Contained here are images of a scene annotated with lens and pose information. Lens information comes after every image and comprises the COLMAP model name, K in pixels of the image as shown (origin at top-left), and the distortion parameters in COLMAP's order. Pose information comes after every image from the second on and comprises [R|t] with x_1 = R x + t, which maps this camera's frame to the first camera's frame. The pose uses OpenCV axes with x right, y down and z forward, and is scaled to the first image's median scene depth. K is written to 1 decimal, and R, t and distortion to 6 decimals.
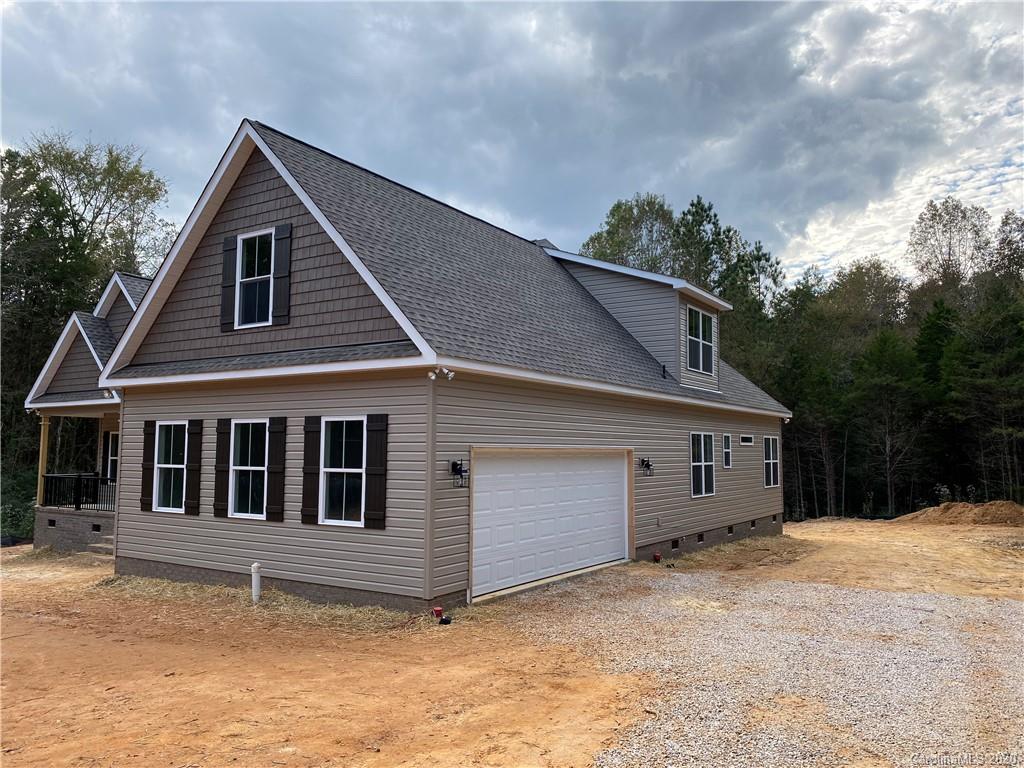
lens RADIAL K [[774.1, 0, 509.7], [0, 774.1, 379.1], [0, 0, 1]] dist [0.003679, 0.001221]
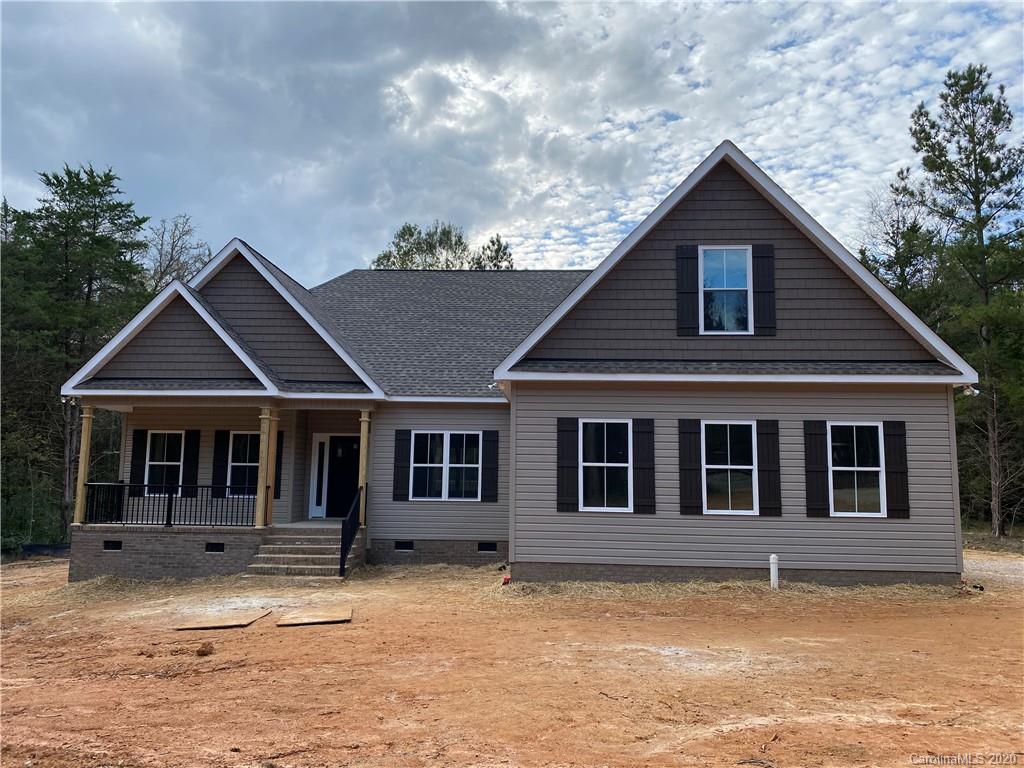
lens RADIAL K [[774.2, 0, 516.5], [0, 774.2, 388.9], [0, 0, 1]] dist [0.006520, -0.000301]
pose [[0.869795, 0.064297, 0.489206, -1.074951], [-0.054788, 0.997928, -0.033748, 0.057665], [-0.490362, 0.002551, 0.871515, 0.212049]]
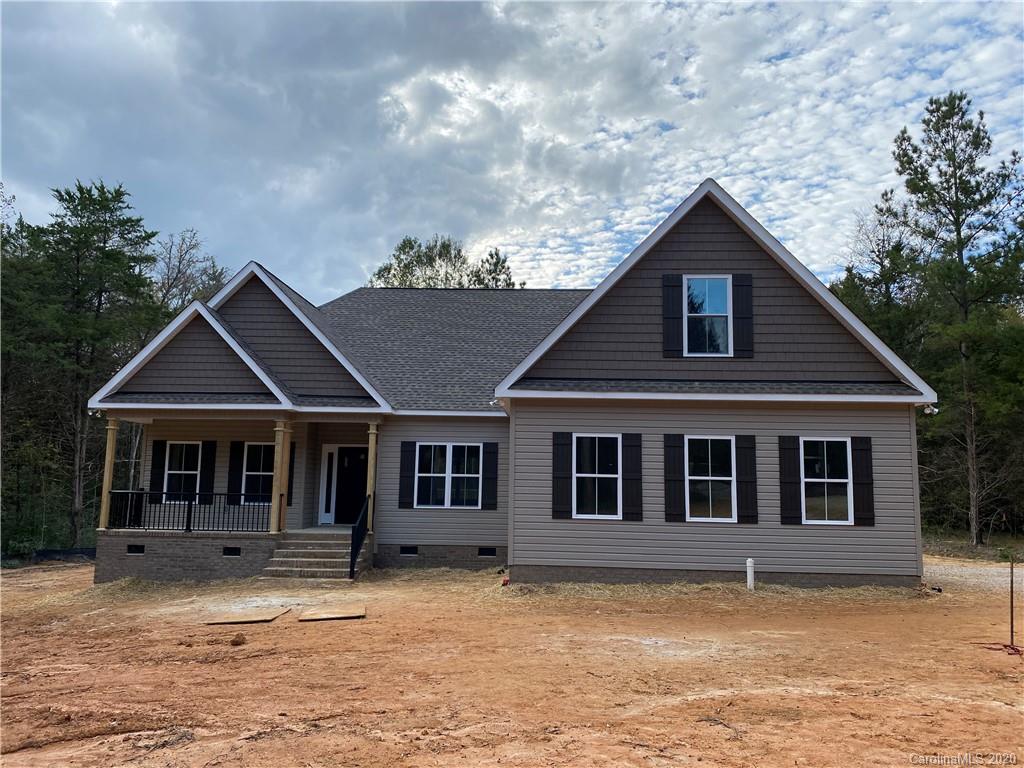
lens RADIAL K [[774.1, 0, 509.7], [0, 774.1, 379.1], [0, 0, 1]] dist [0.003679, 0.001221]
pose [[0.871181, 0.078482, 0.484648, -1.125402], [-0.058248, 0.996691, -0.056696, 0.048531], [-0.487494, 0.021163, 0.872870, 0.131414]]
